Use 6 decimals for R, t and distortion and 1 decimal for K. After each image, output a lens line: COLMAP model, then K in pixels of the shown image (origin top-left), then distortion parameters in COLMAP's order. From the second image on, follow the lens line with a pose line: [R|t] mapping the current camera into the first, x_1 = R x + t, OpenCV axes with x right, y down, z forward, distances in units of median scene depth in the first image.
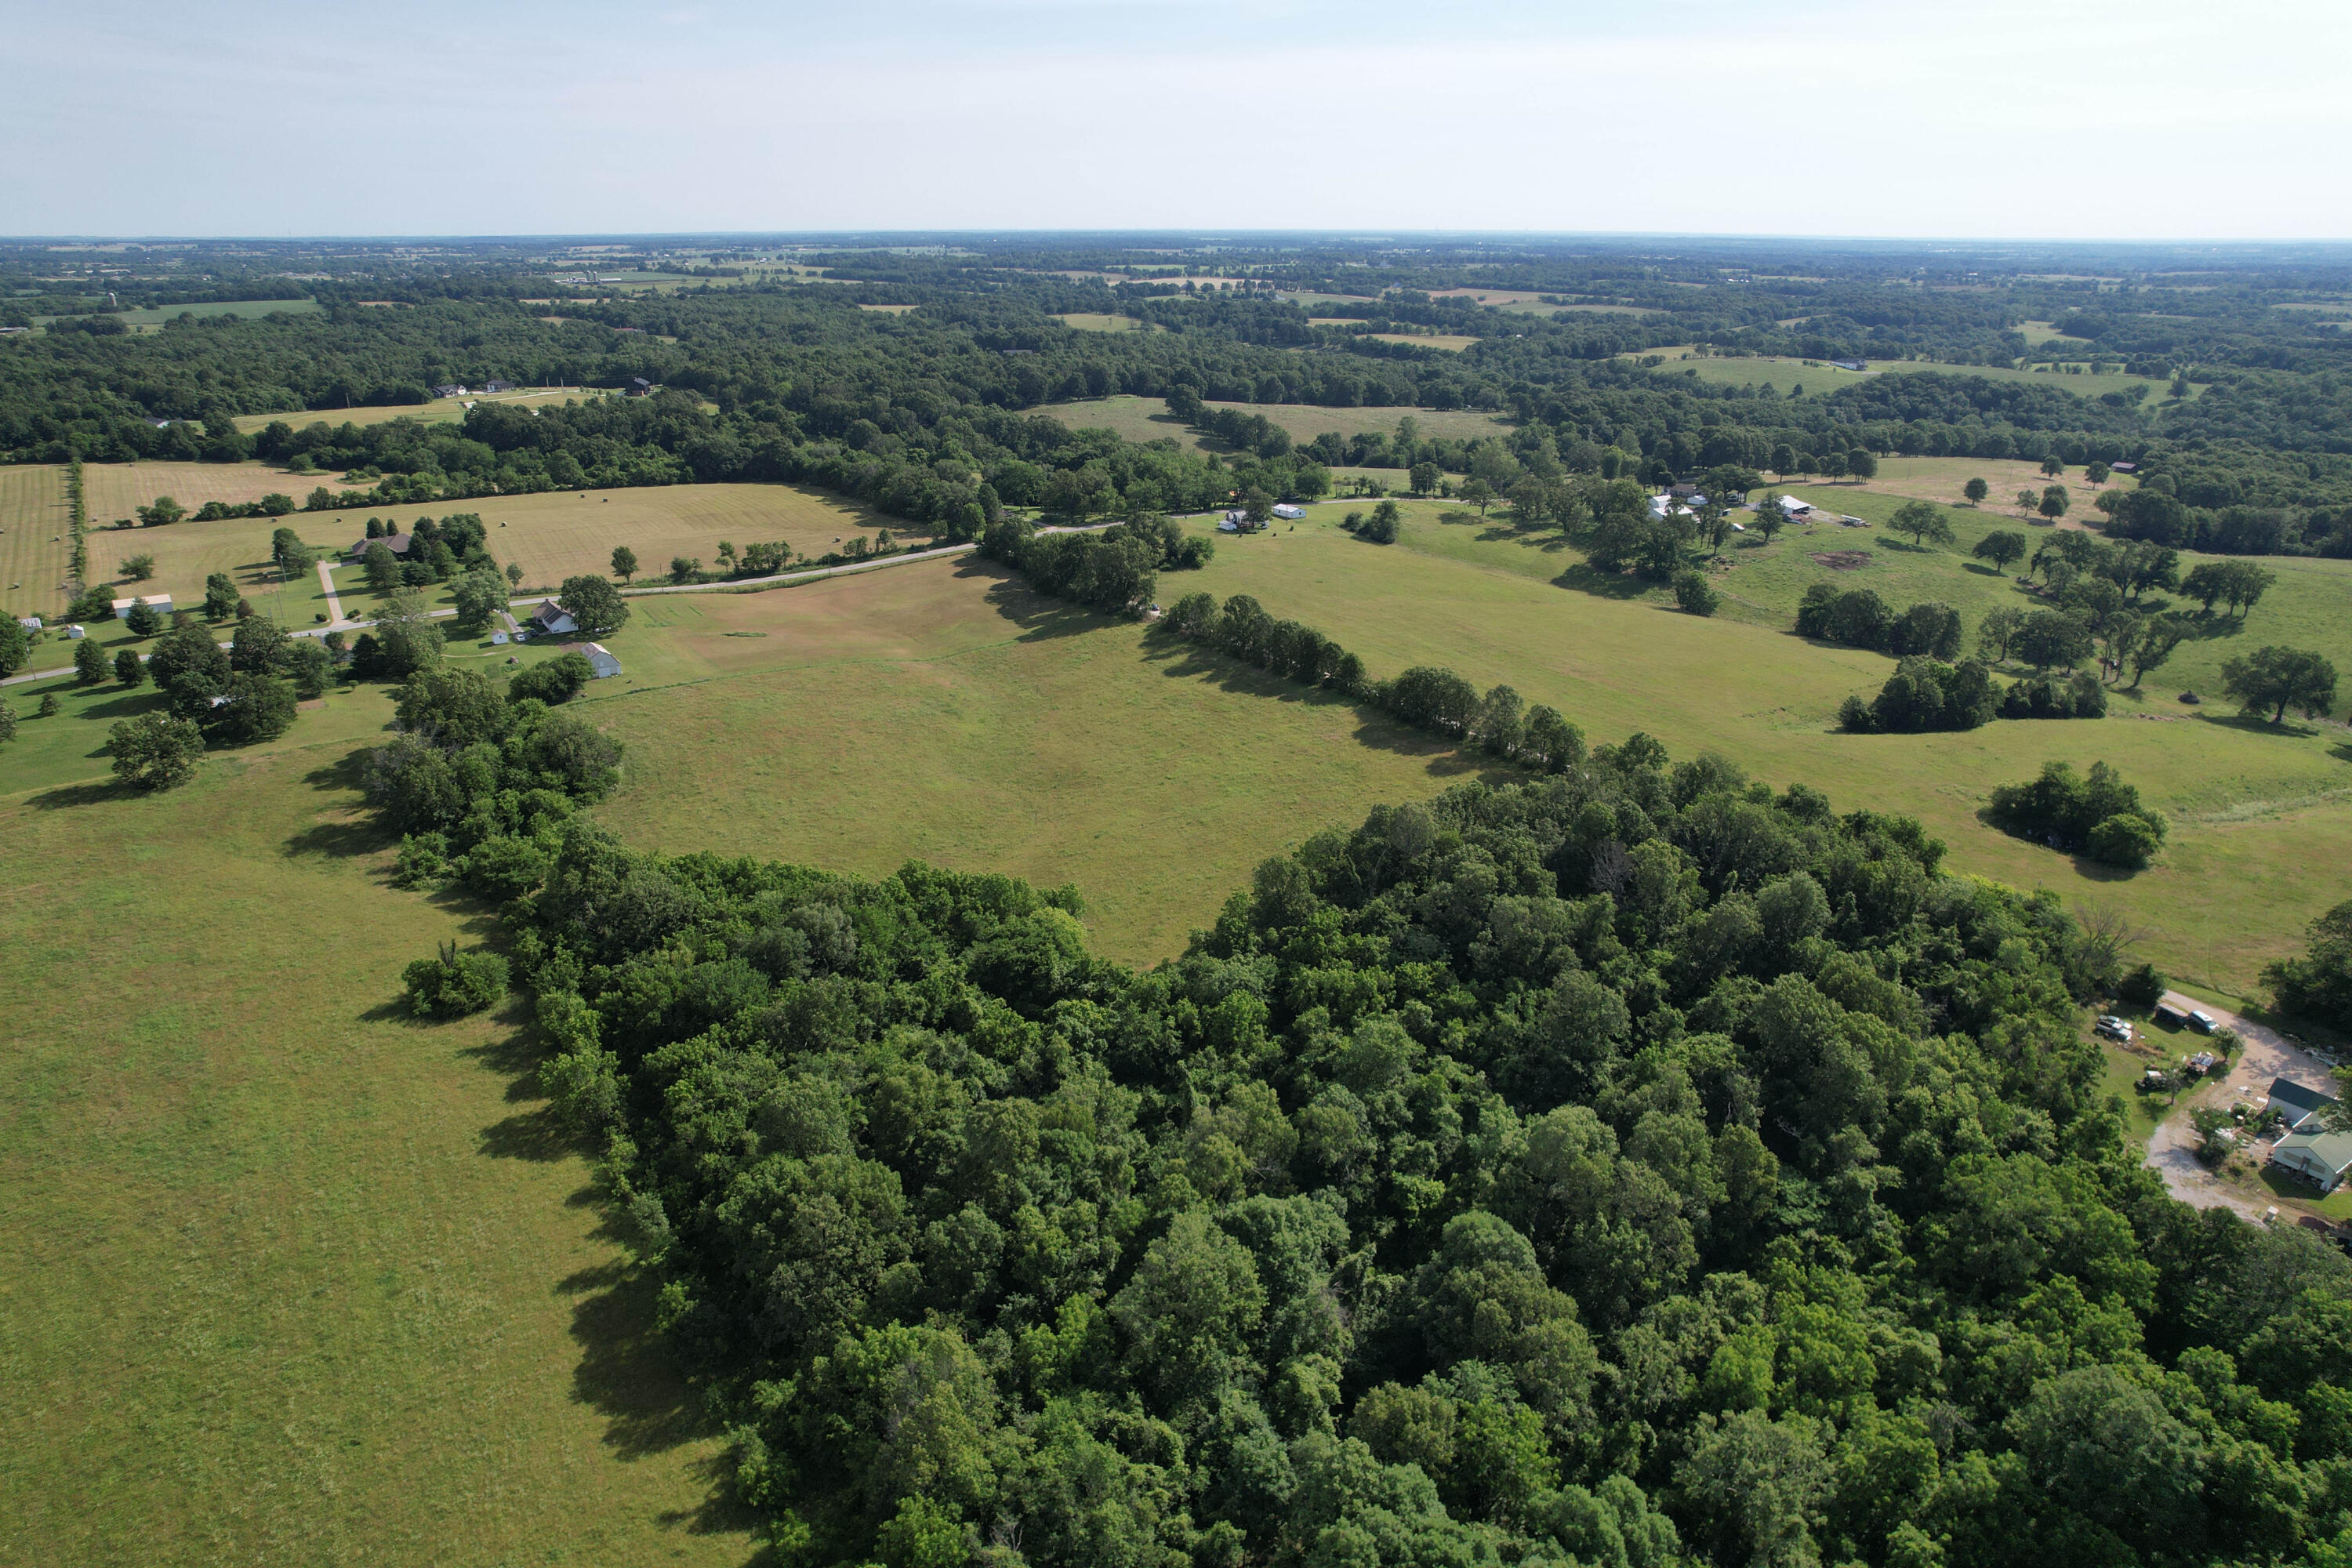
lens RADIAL K [[1509.4, 0, 1183.3], [0, 1509.4, 765.5], [0, 0, 1]] dist [-0.076238, 0.065399]
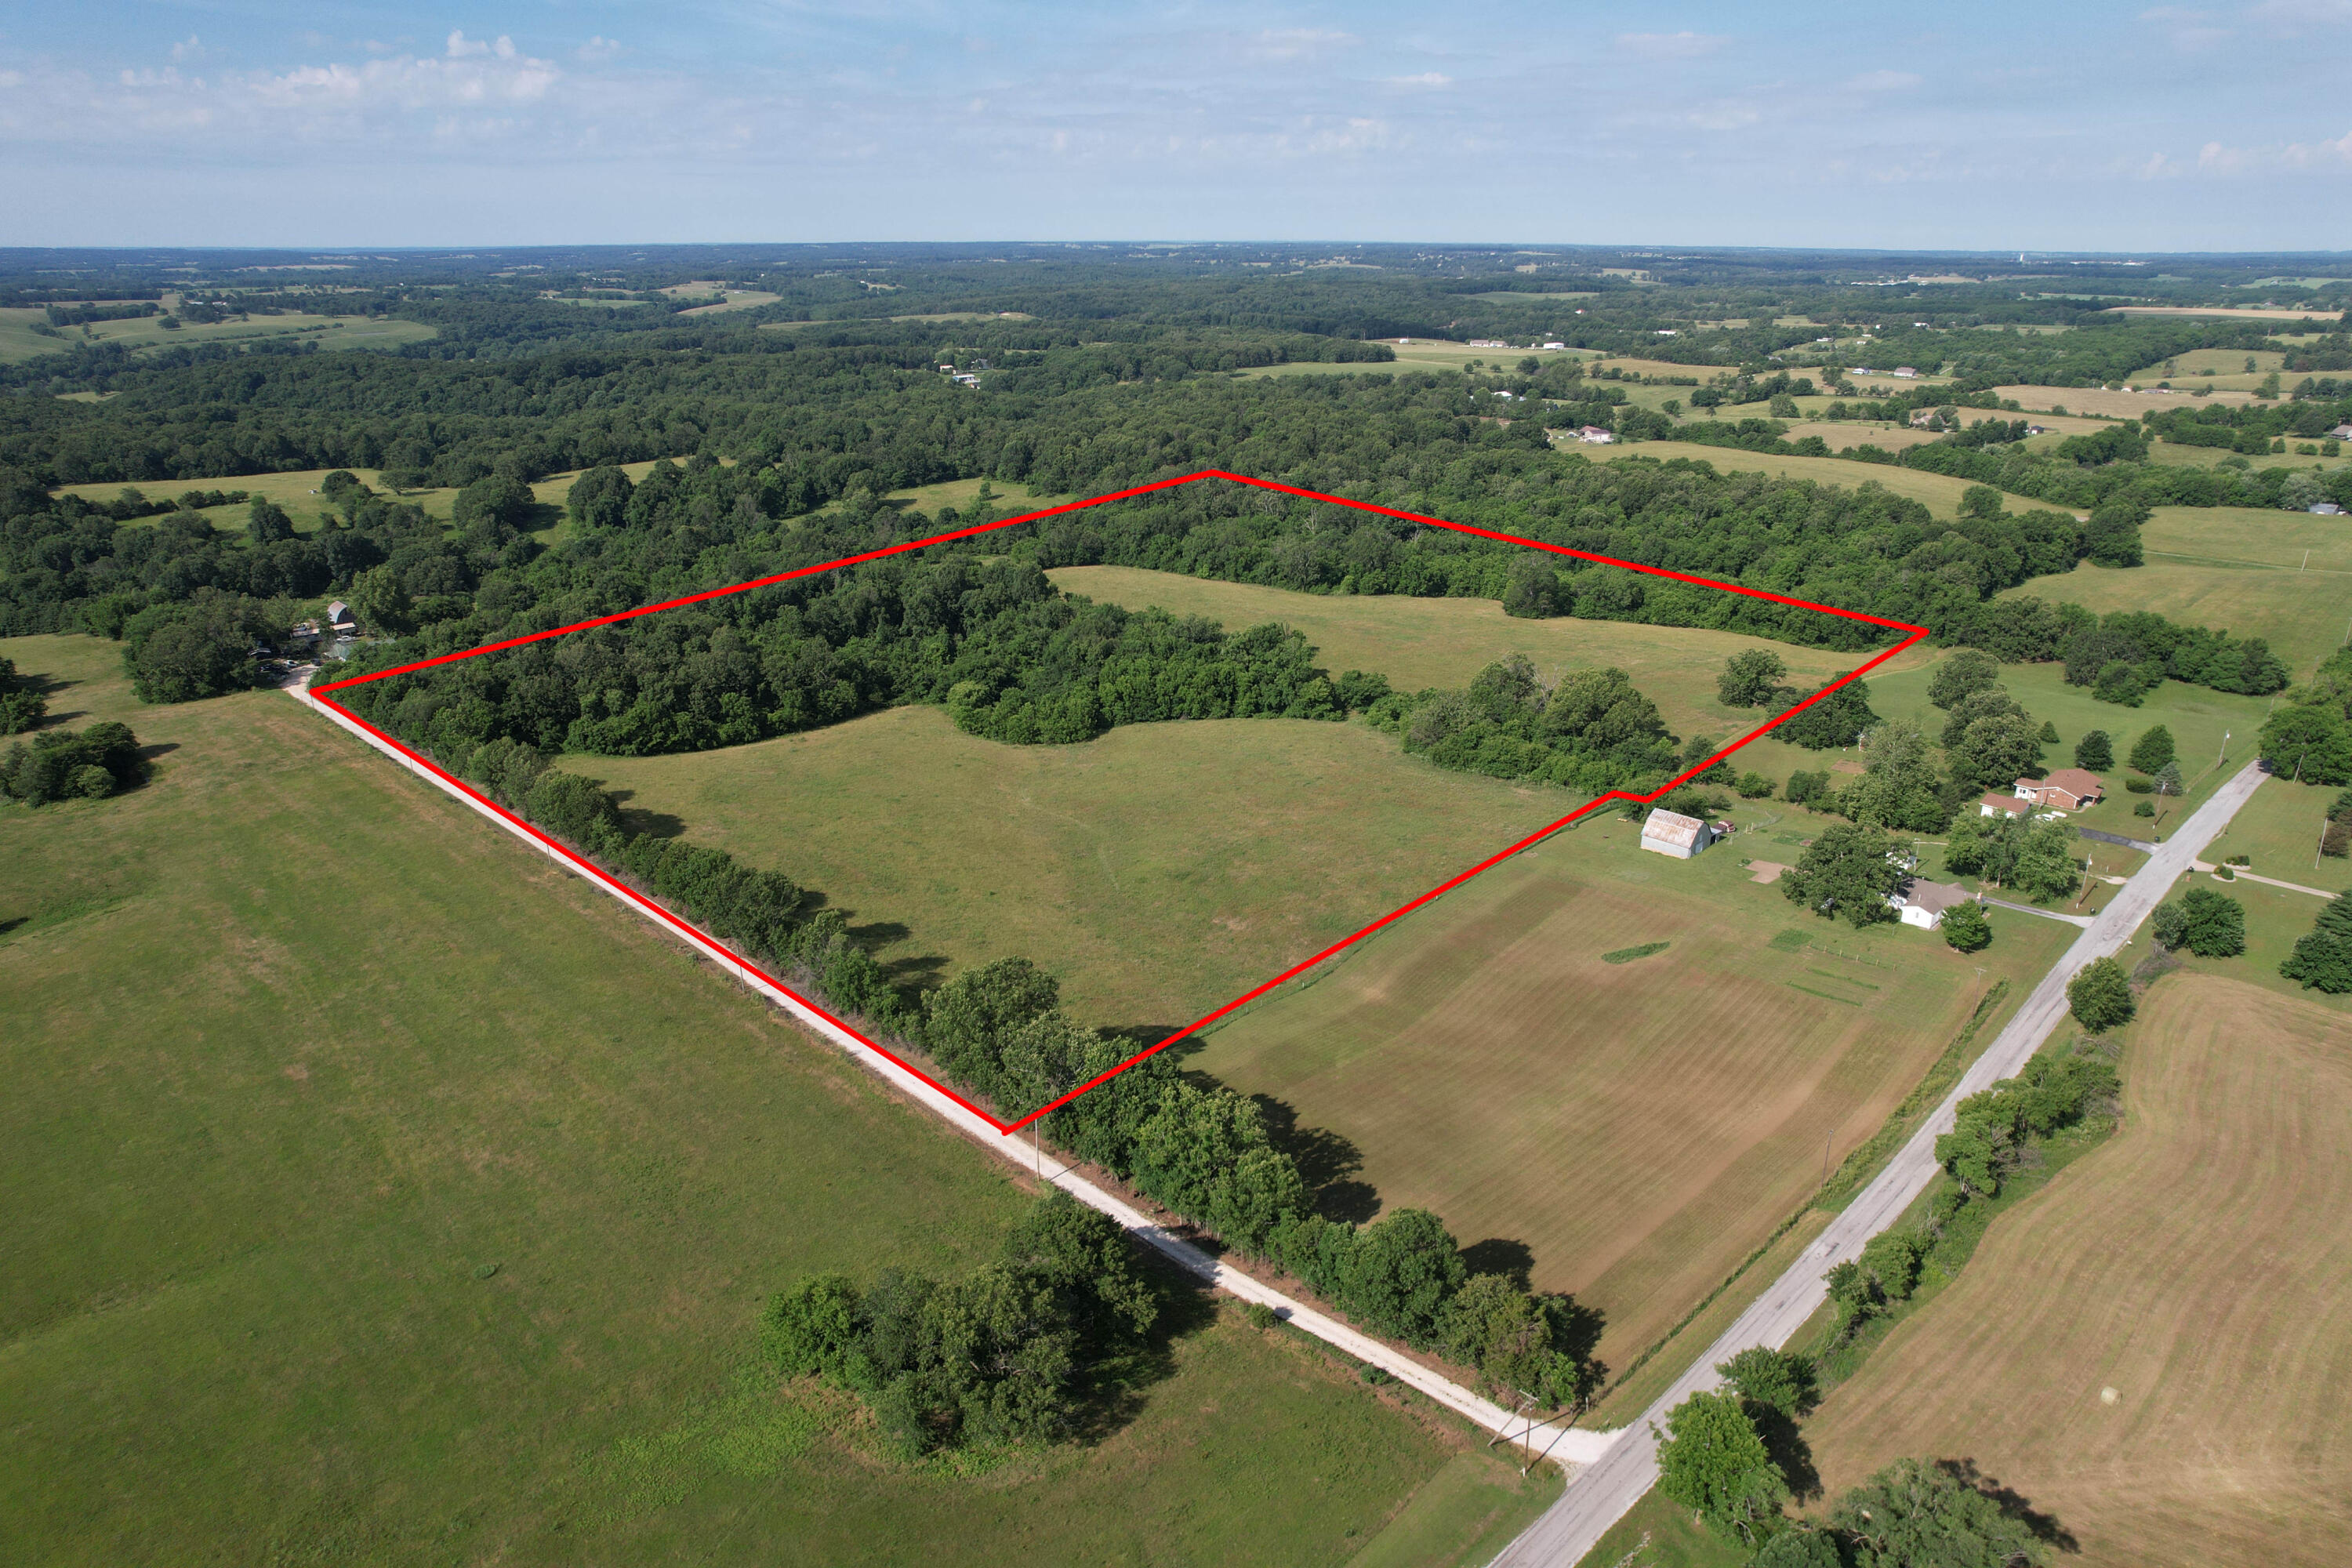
lens RADIAL K [[1504.8, 0, 1181.9], [0, 1504.8, 776.6], [0, 0, 1]] dist [-0.078484, 0.073505]
pose [[-0.983959, 0.056060, -0.169355, -0.017628], [-0.065919, 0.767889, 0.637182, -0.400648], [0.165766, 0.638125, -0.751876, 1.092944]]
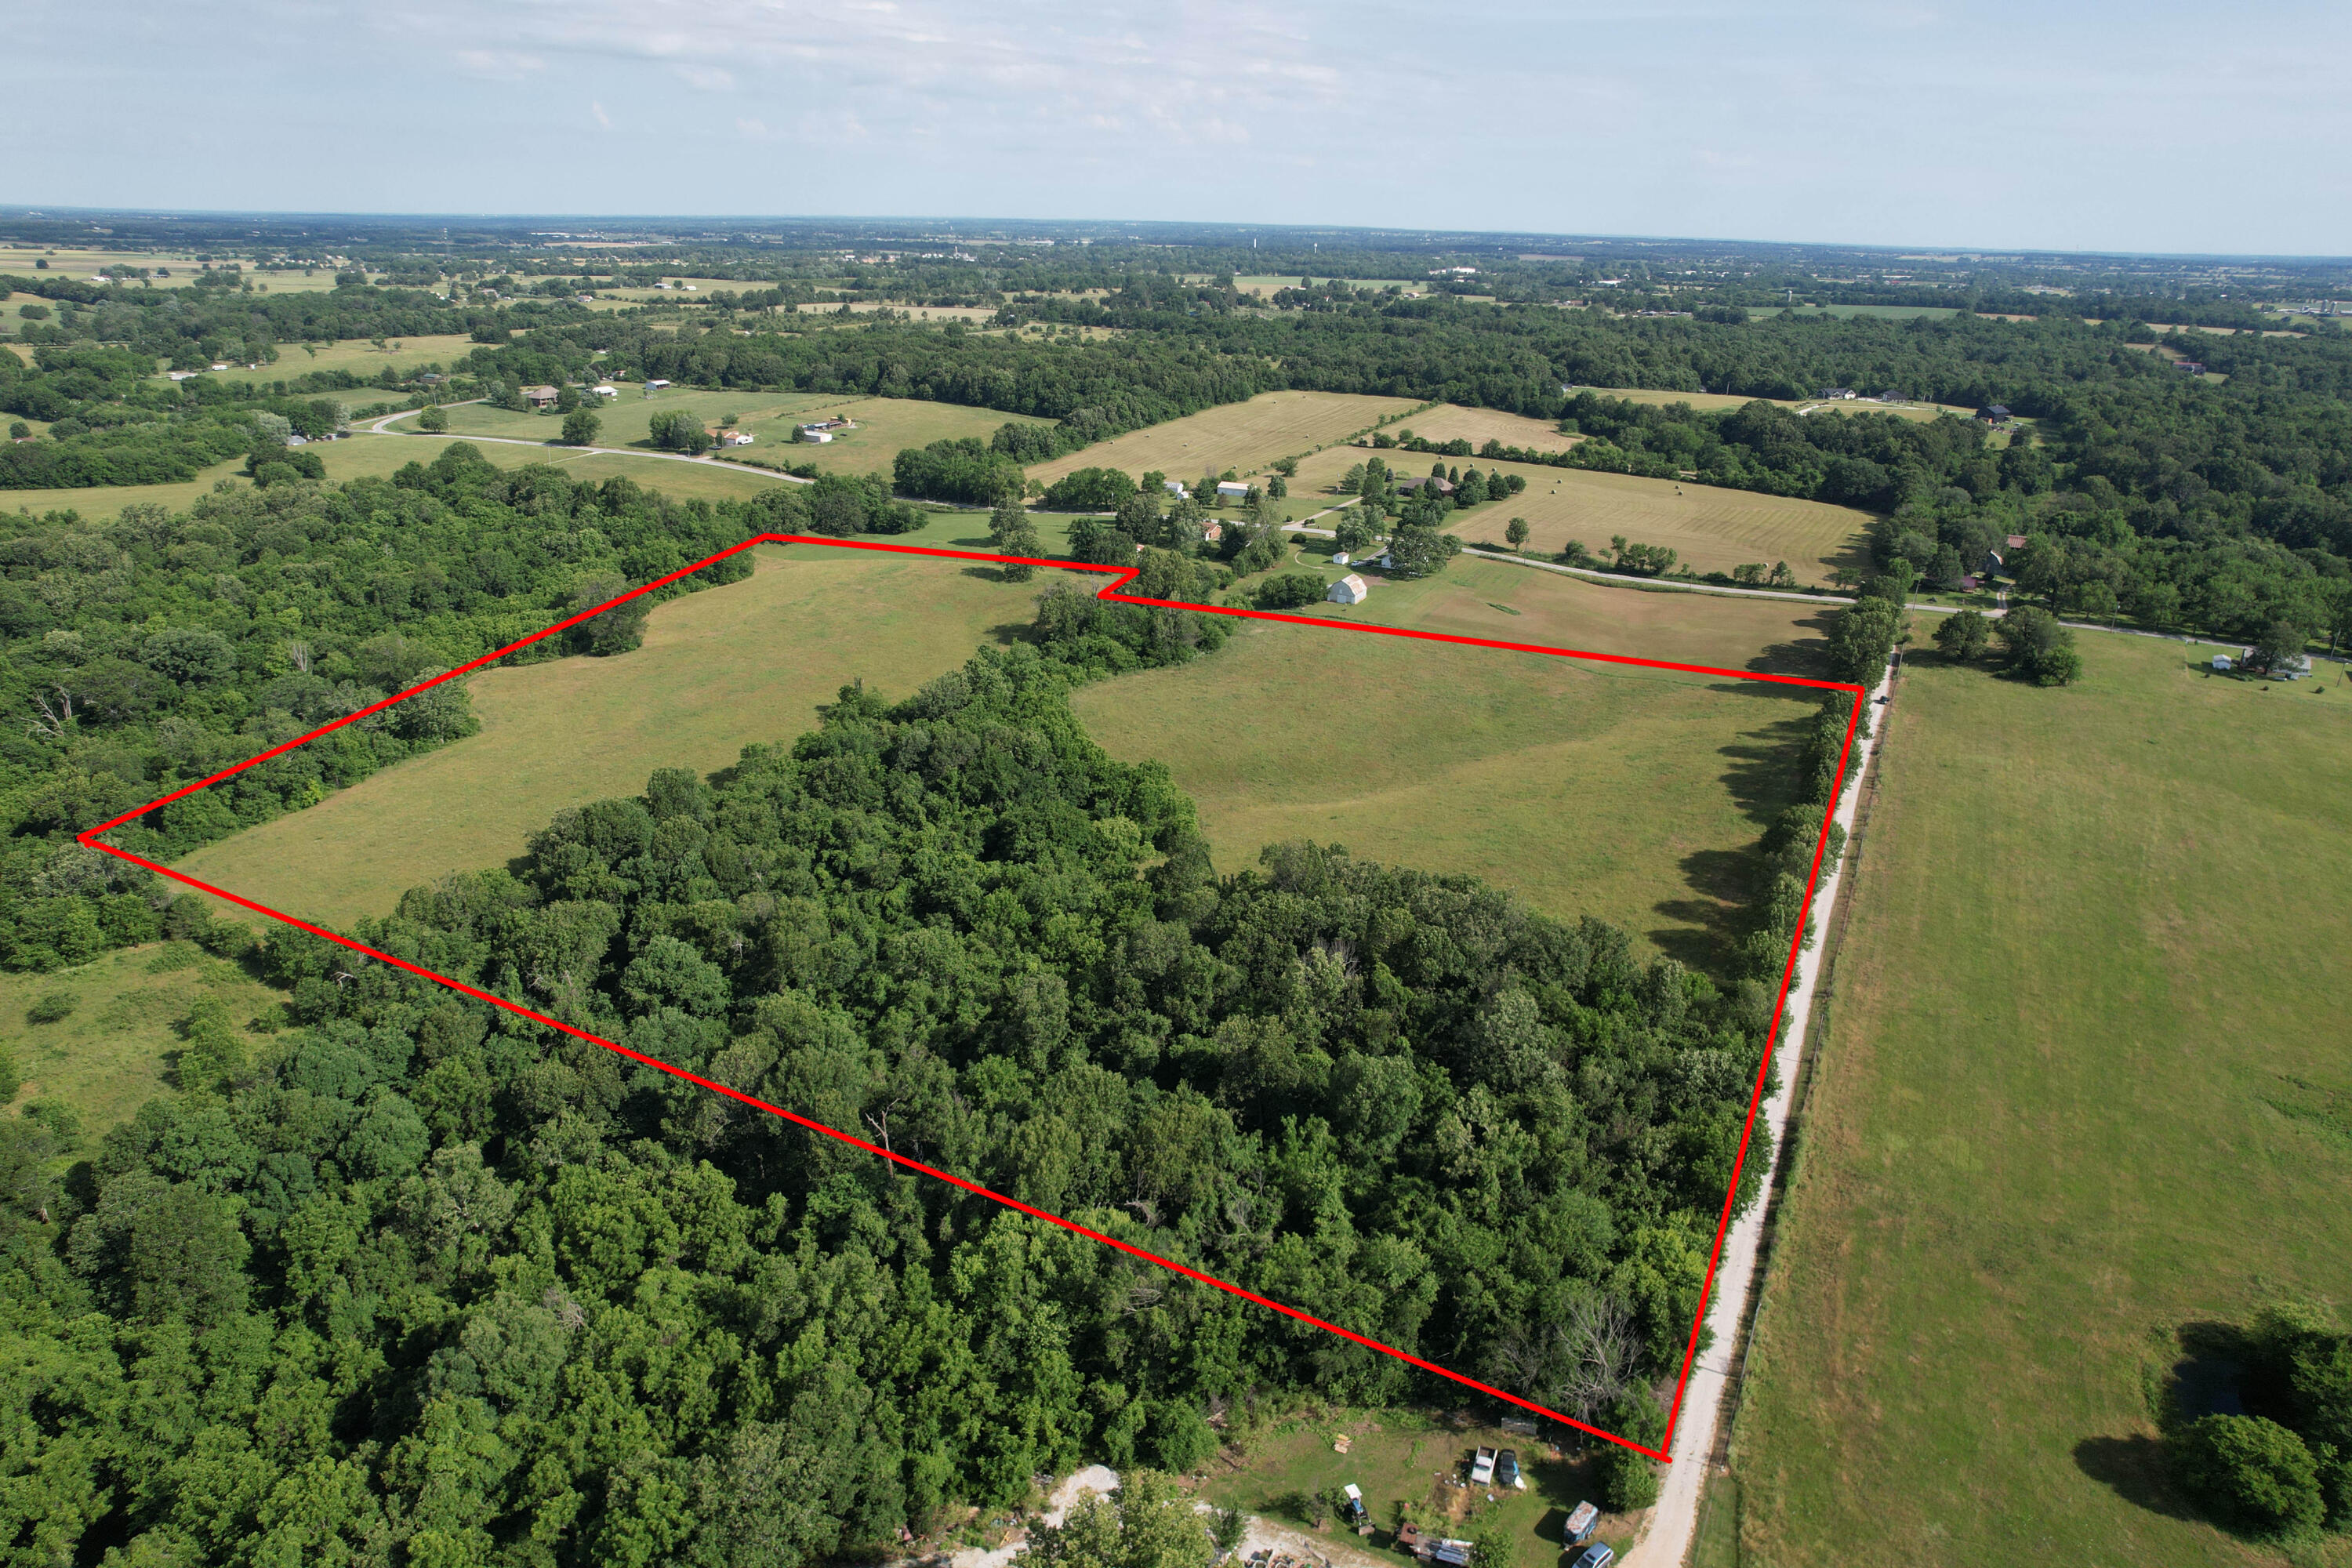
lens RADIAL K [[1509.4, 0, 1183.3], [0, 1509.4, 765.5], [0, 0, 1]] dist [-0.076238, 0.065399]
pose [[0.467111, 0.312607, -0.827093, 0.423312], [-0.320055, 0.931763, 0.171413, -0.074819], [0.824240, 0.184646, 0.535289, 0.201397]]
